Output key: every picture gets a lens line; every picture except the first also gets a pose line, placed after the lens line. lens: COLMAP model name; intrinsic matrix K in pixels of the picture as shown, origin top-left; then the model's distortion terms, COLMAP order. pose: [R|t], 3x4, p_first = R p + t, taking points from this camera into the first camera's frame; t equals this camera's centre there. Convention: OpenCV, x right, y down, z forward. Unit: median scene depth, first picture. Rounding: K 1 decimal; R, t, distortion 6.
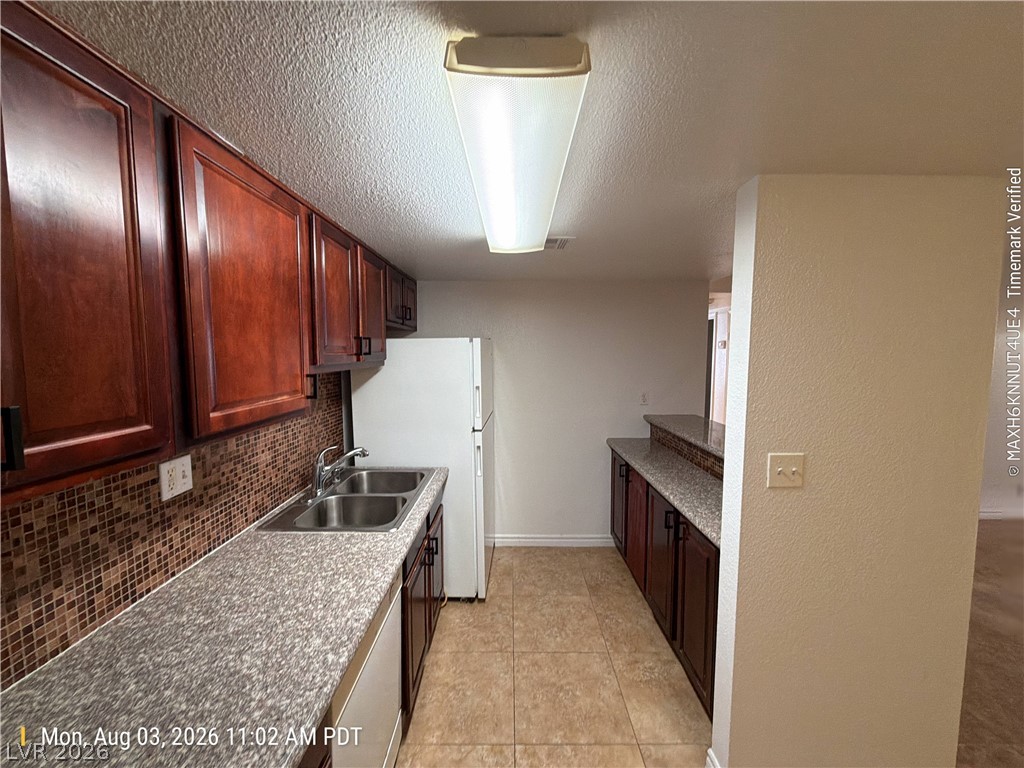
lens RADIAL K [[408.7, 0, 512.7], [0, 408.7, 386.2], [0, 0, 1]] dist [0.001590, -0.000027]
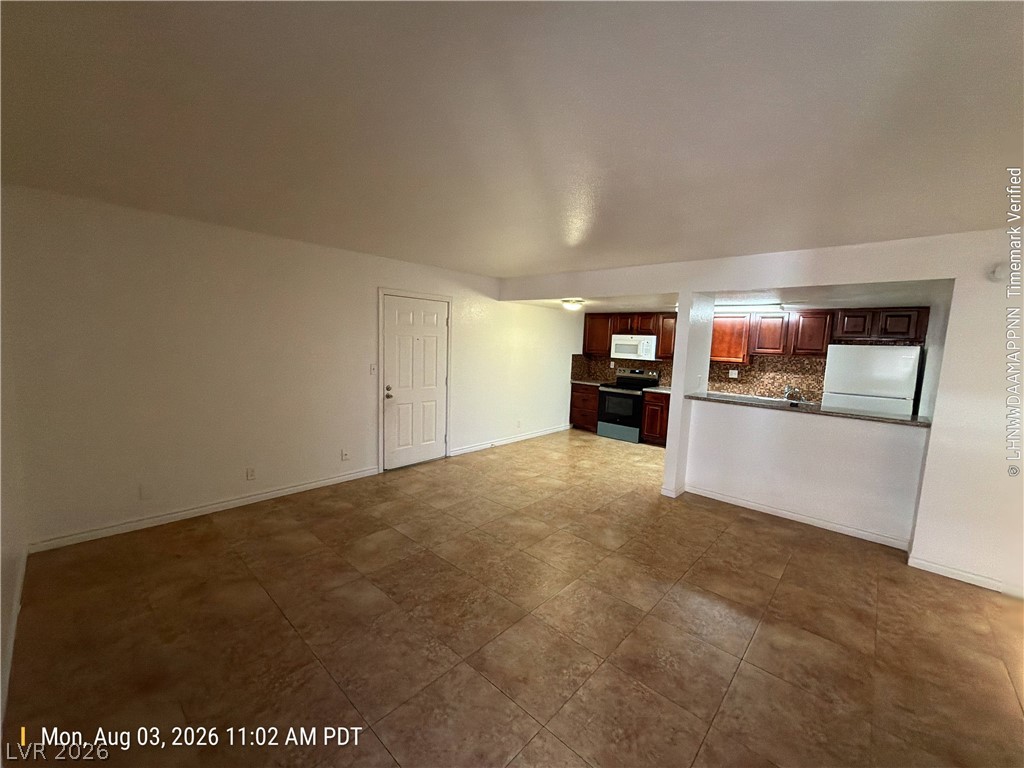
lens RADIAL K [[408.7, 0, 512.8], [0, 408.7, 385.3], [0, 0, 1]] dist [0.001590, -0.000027]
pose [[-0.683882, 0.054058, -0.727587, 4.675515], [-0.099160, 0.981111, 0.166097, -0.200286], [0.722823, 0.185738, -0.665604, 2.438121]]
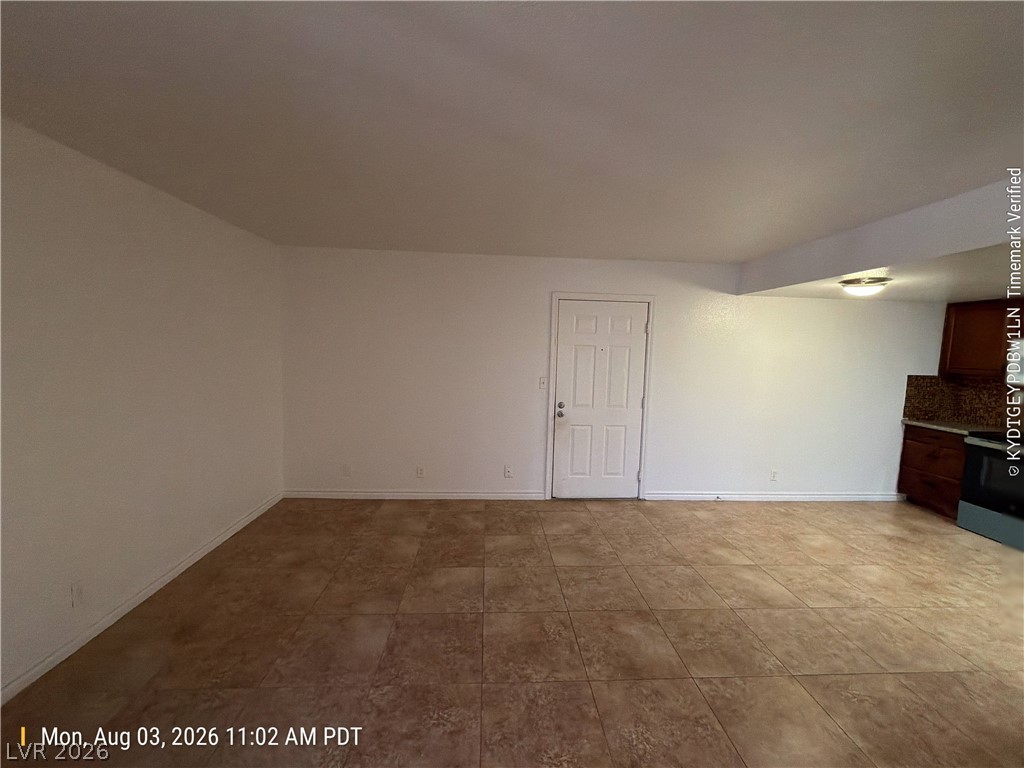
lens RADIAL K [[408.7, 0, 512.9], [0, 408.7, 384.6], [0, 0, 1]] dist [0.001590, -0.000027]
pose [[-0.998581, -0.022367, -0.048336, 3.248276], [-0.030542, 0.983977, 0.175662, -0.170482], [0.043632, 0.176889, -0.983263, 2.316243]]
